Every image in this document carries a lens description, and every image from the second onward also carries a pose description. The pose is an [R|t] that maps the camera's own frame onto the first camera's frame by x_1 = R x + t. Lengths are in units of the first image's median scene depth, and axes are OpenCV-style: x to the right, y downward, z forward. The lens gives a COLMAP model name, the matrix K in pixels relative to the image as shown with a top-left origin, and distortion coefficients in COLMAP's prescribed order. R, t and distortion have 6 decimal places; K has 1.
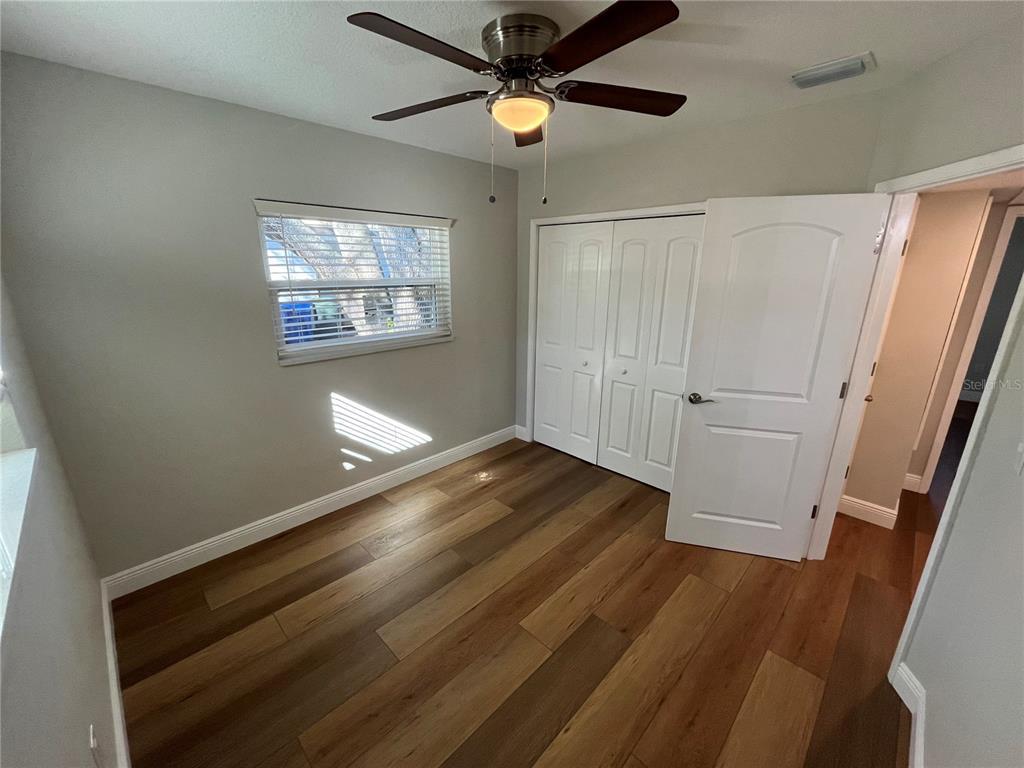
lens RADIAL K [[419.9, 0, 507.9], [0, 419.9, 386.7], [0, 0, 1]] dist [-0.001653, 0.000109]
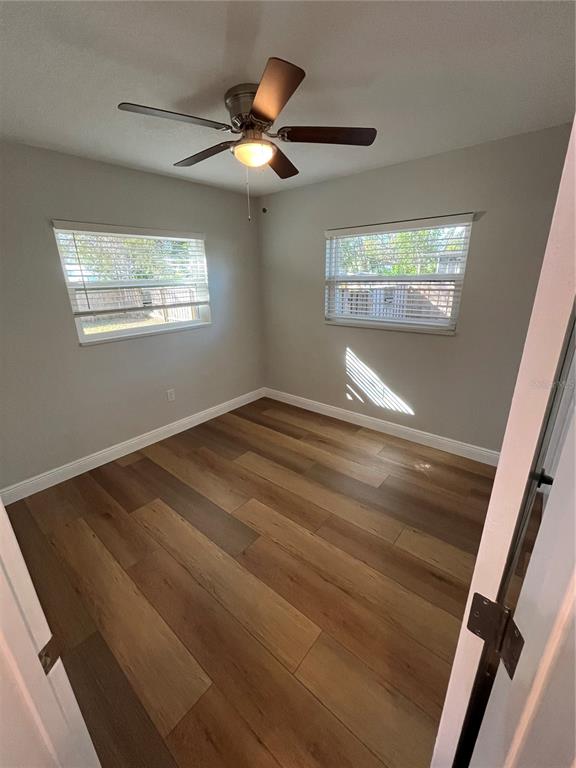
lens RADIAL K [[313.4, 0, 288.2], [0, 313.4, 383.0], [0, 0, 1]] dist [-0.003223, 0.000202]
pose [[0.081920, 0.314741, -0.945636, 0.732198], [-0.261417, 0.922389, 0.284357, -0.140272], [0.961743, 0.223911, 0.157841, 0.621202]]
